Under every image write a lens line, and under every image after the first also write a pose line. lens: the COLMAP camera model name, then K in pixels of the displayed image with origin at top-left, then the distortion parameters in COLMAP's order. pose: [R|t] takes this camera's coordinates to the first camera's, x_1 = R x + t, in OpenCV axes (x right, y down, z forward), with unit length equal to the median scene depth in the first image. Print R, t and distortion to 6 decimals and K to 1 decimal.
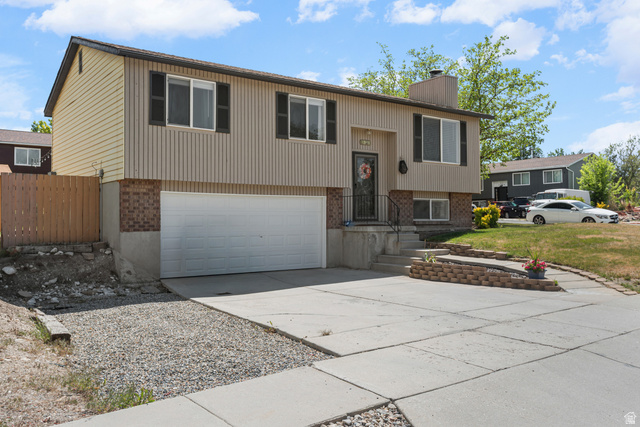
lens RADIAL K [[533.7, 0, 320.0], [0, 533.7, 213.5], [0, 0, 1]] dist [0.032861, 0.000488]
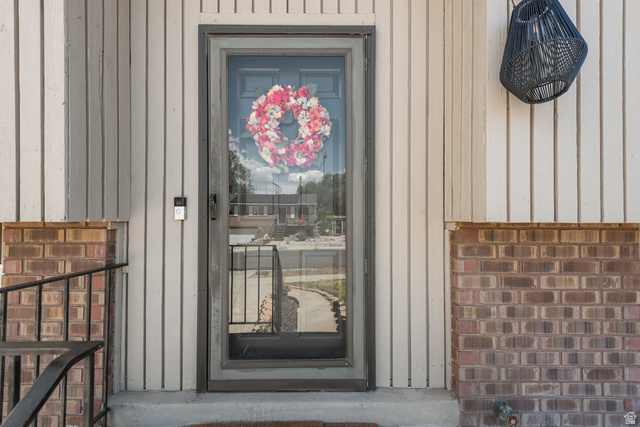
lens RADIAL K [[293.2, 0, 320.0], [0, 293.2, 213.5], [0, 0, 1]] dist [0.017099, -0.000276]
pose [[0.806423, -0.005354, -0.591315, 0.153788], [0.000097, 0.999960, -0.008922, -0.045994], [0.591339, 0.007138, 0.806392, 0.904242]]
